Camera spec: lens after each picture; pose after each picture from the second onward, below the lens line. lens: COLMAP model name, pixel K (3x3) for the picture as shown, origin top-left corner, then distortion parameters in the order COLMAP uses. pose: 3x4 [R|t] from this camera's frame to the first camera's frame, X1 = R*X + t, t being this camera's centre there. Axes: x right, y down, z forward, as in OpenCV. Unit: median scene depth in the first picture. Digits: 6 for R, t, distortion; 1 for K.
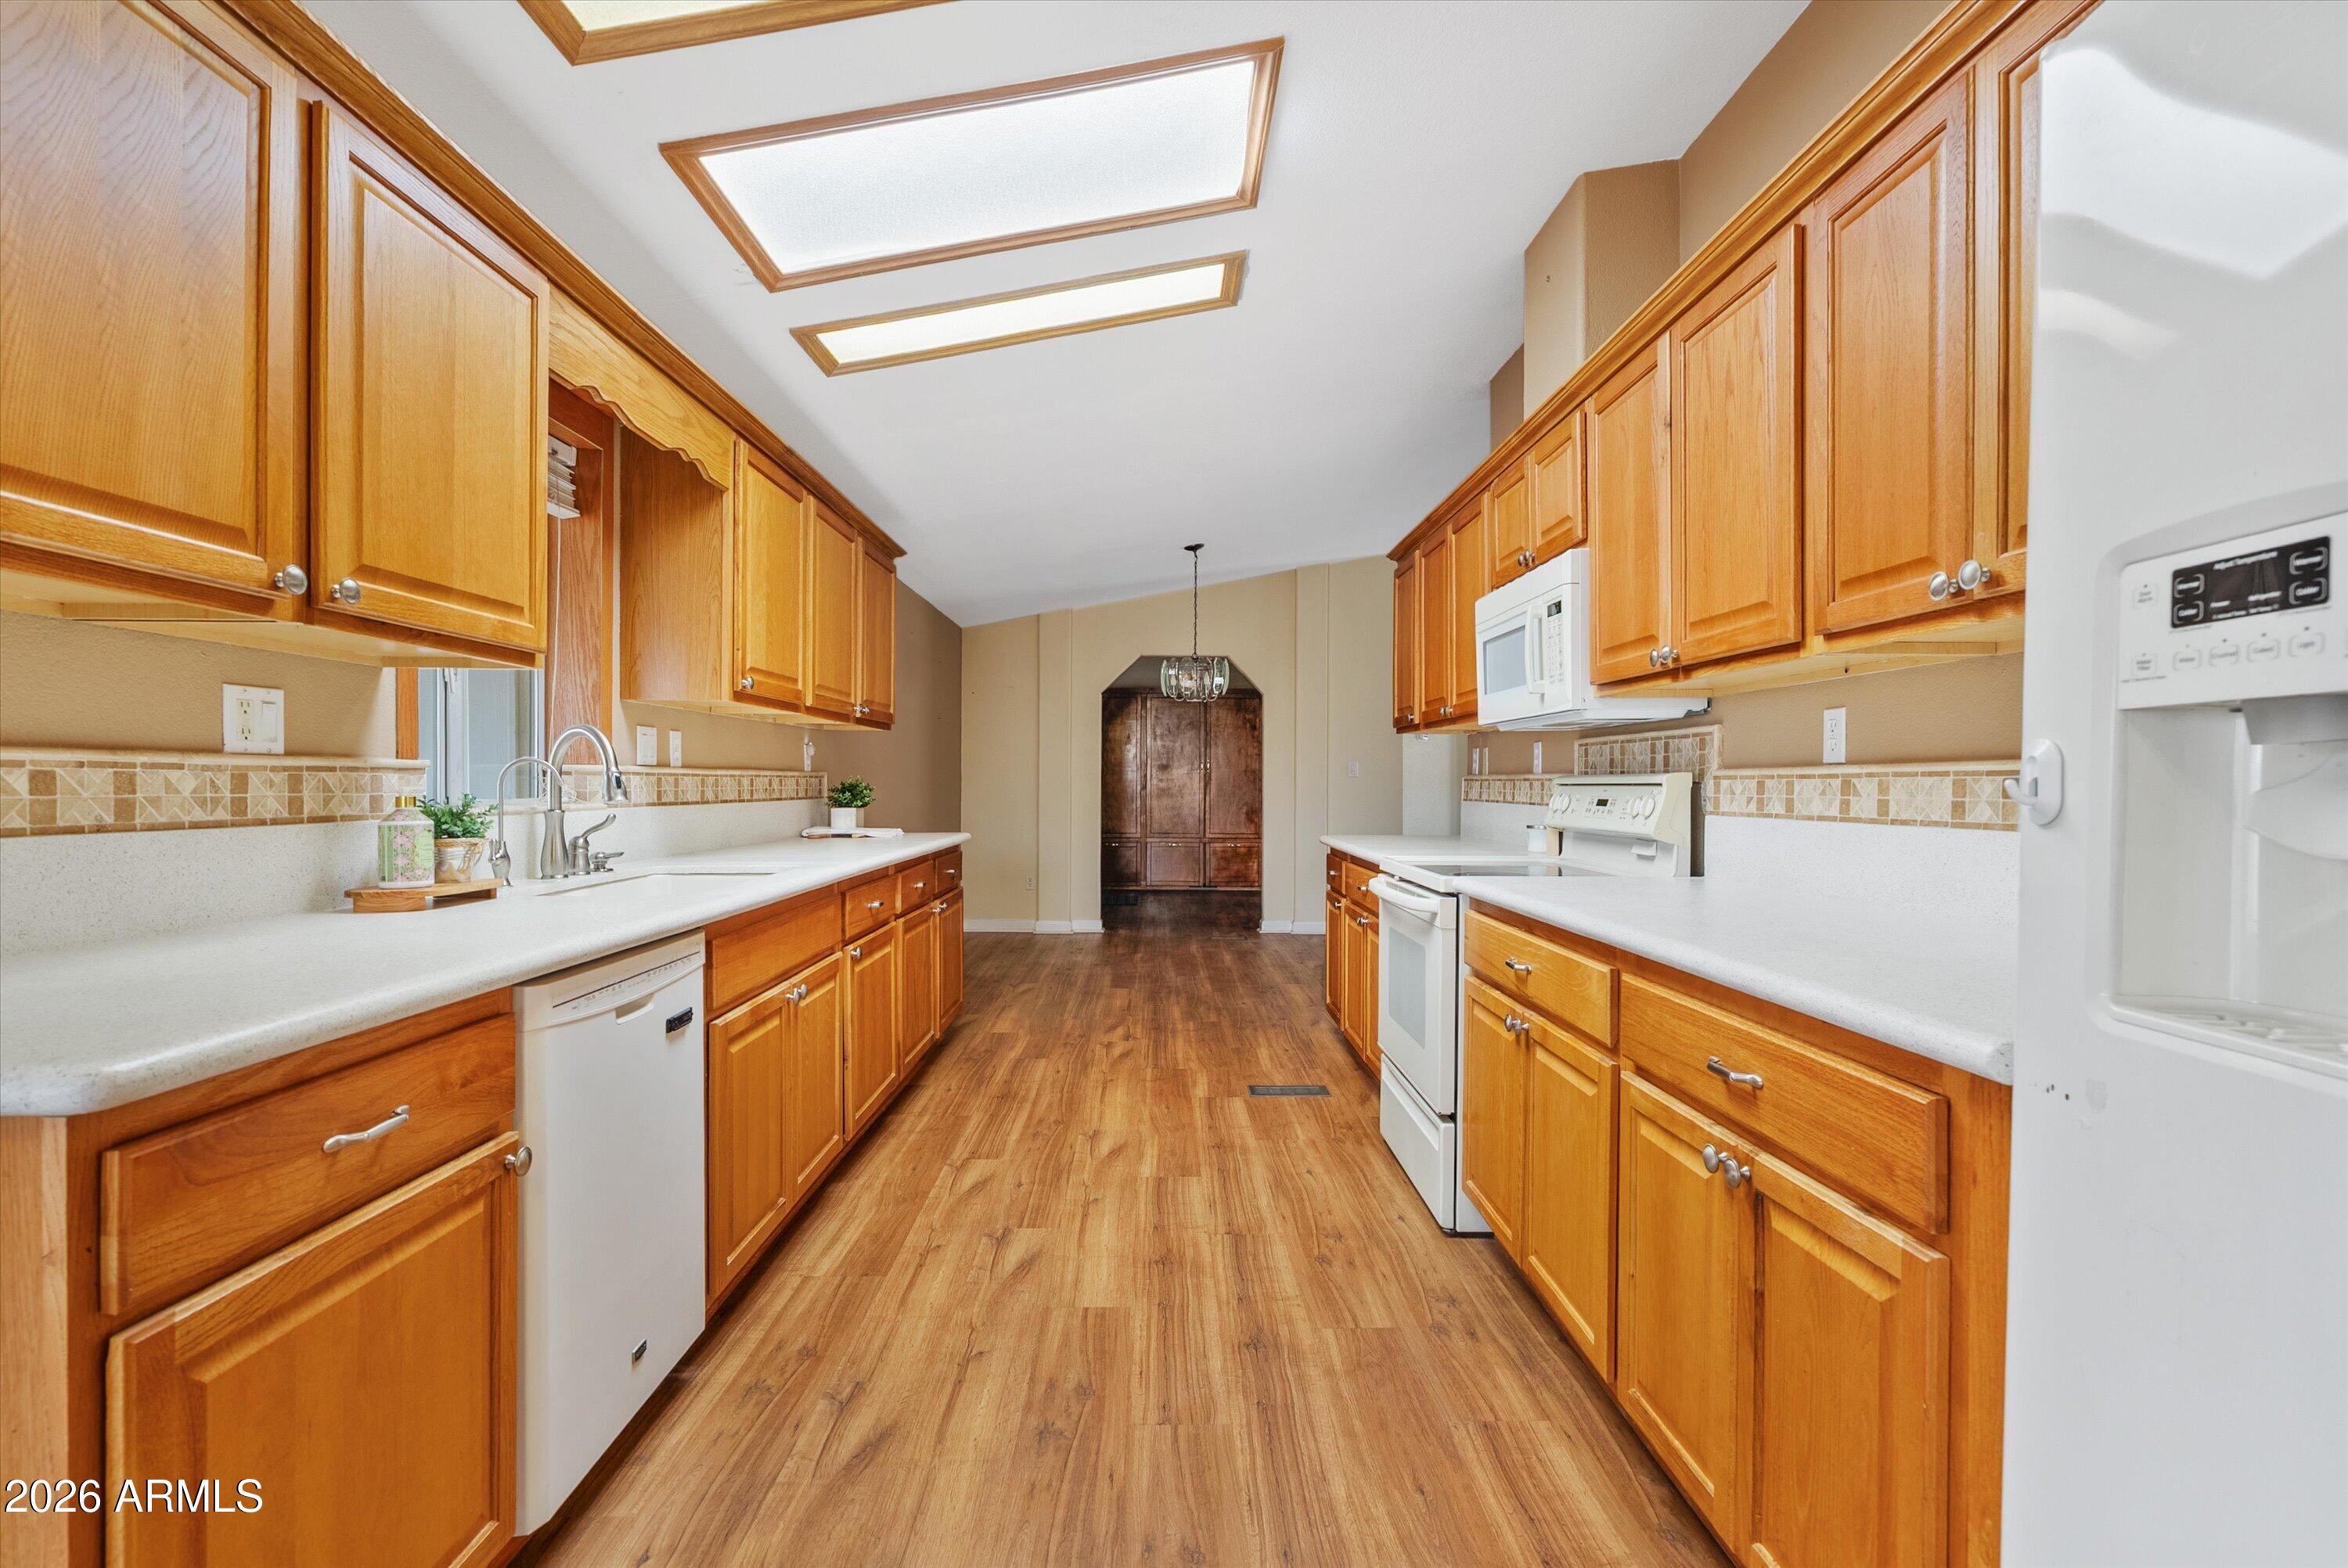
lens RADIAL K [[1054.6, 0, 1172.7], [0, 1054.6, 773.5], [0, 0, 1]] dist [-0.002603, 0.000288]
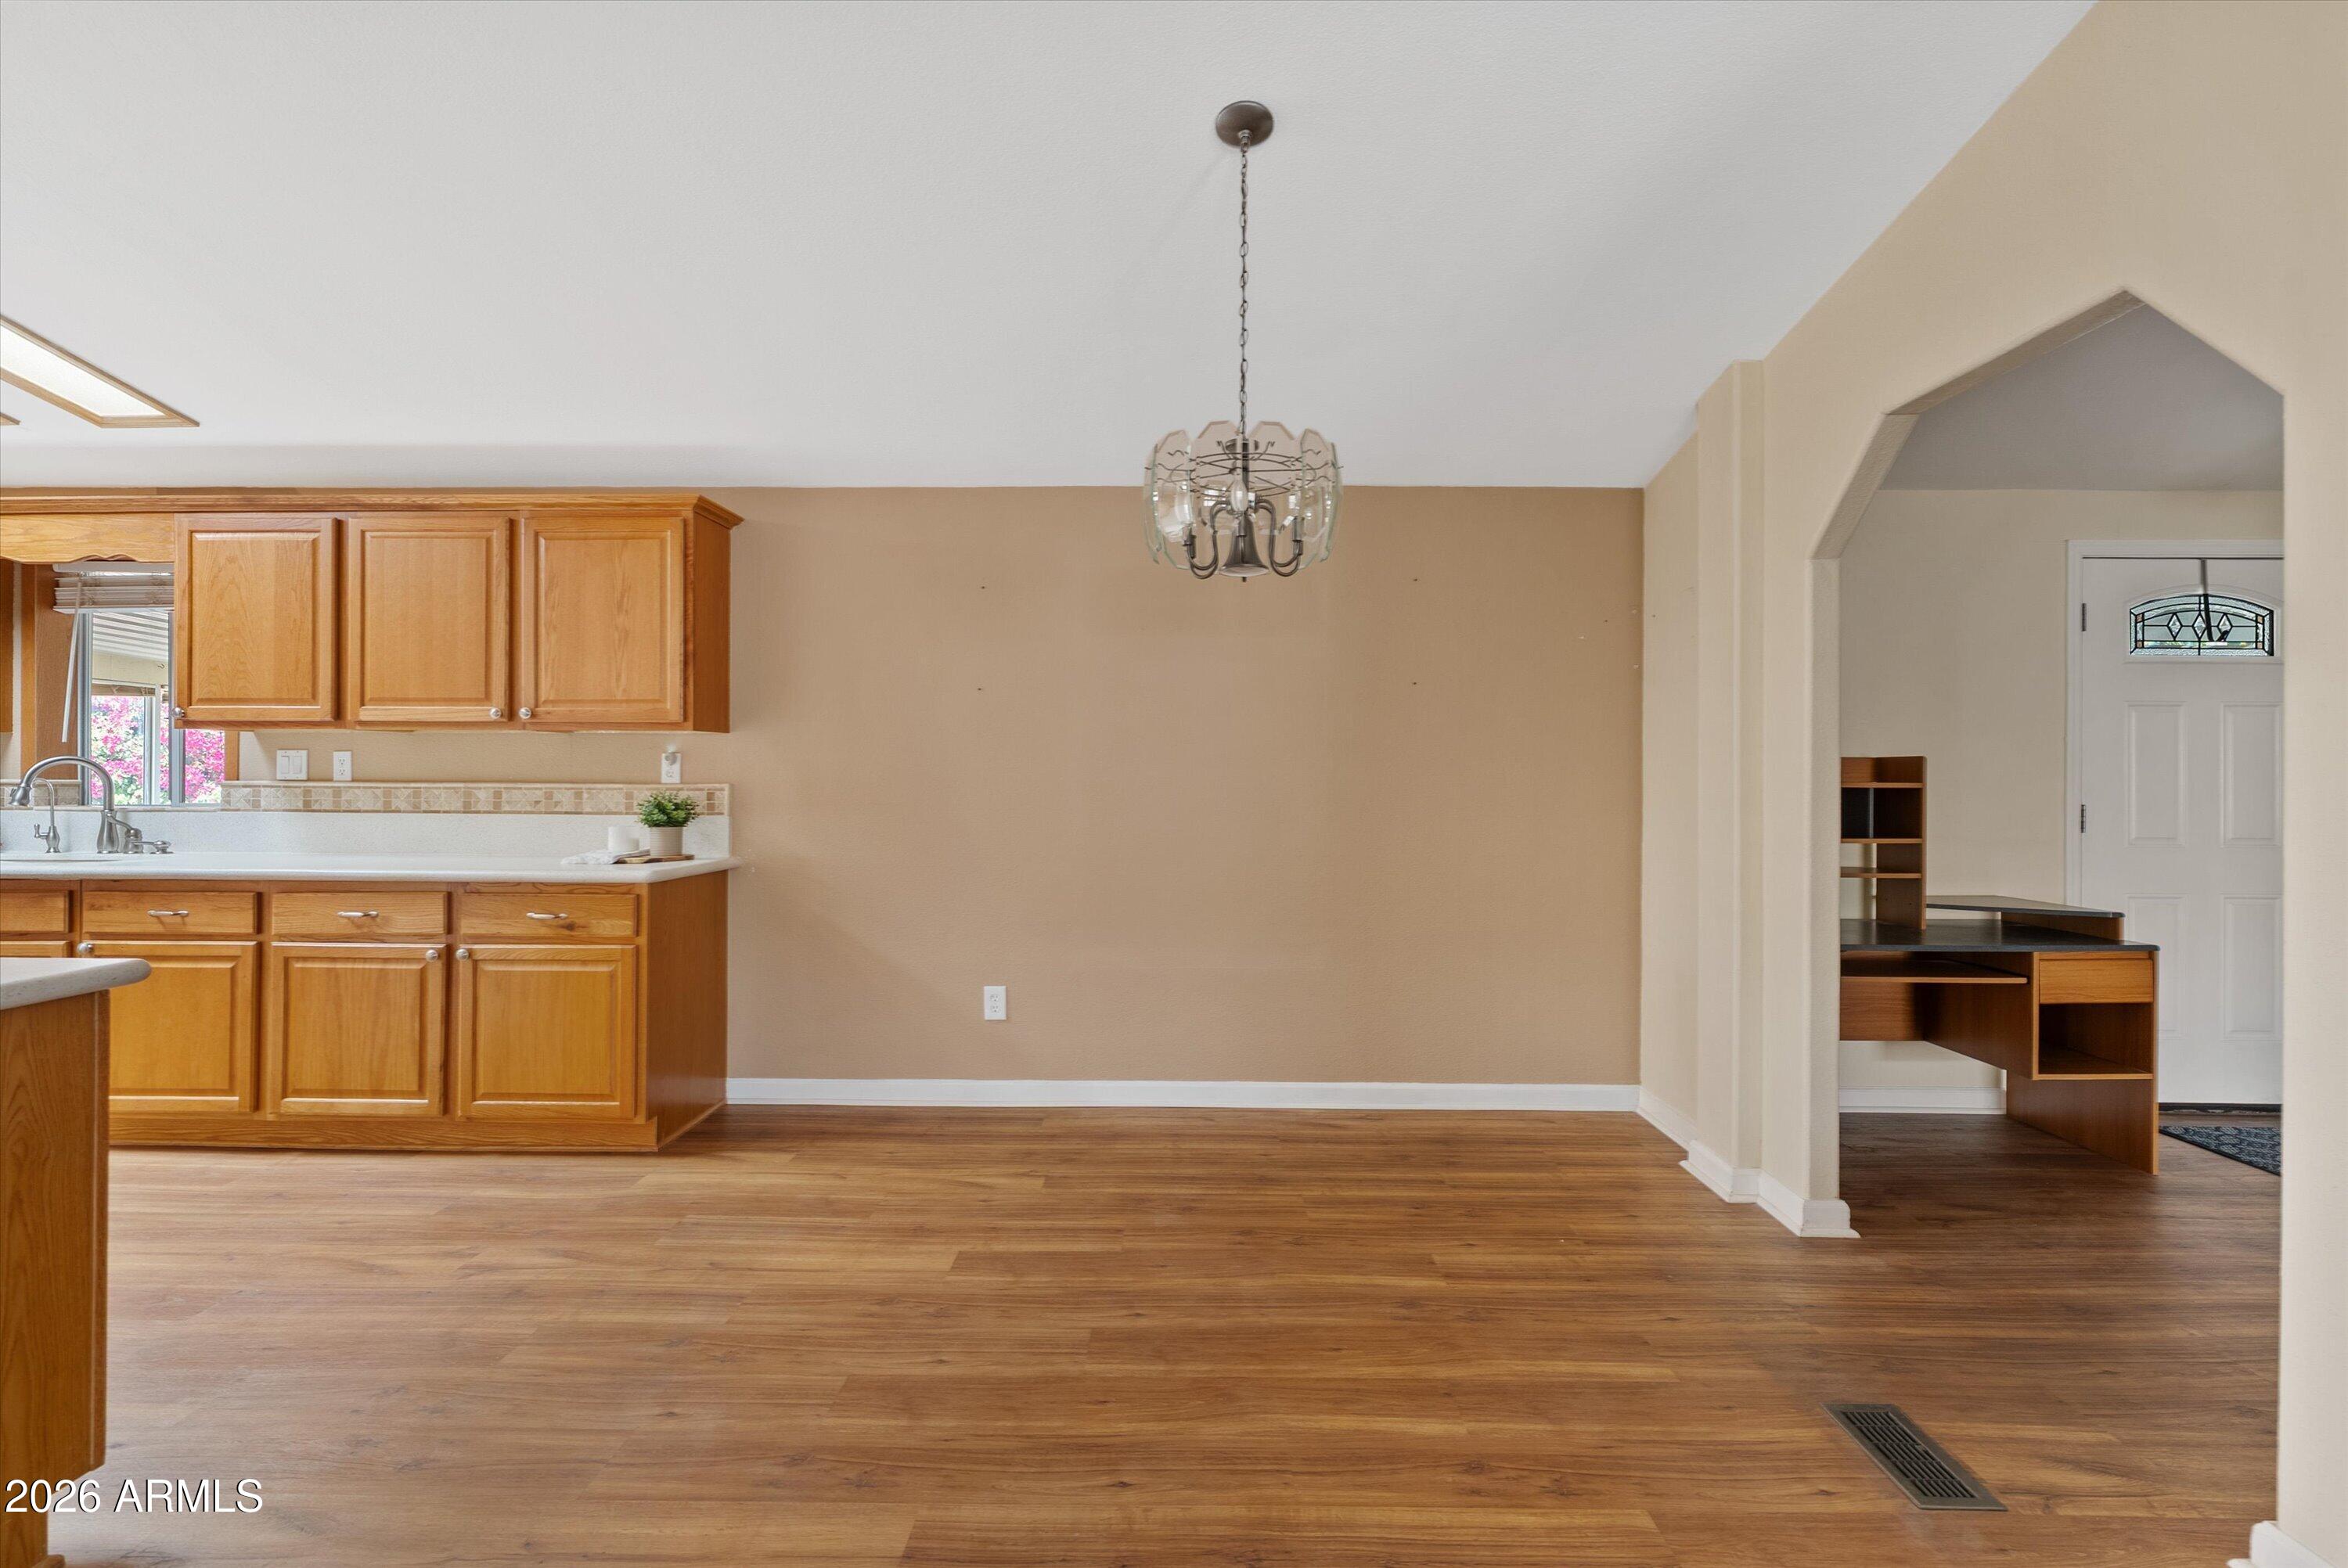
lens RADIAL K [[1054.6, 0, 1172.7], [0, 1054.6, 773.5], [0, 0, 1]] dist [-0.002603, 0.000288]
pose [[-0.023042, -0.006067, -0.999716, 0.955308], [0.001689, 0.999980, -0.006108, -0.007458], [0.999733, -0.001829, -0.023031, 2.631108]]
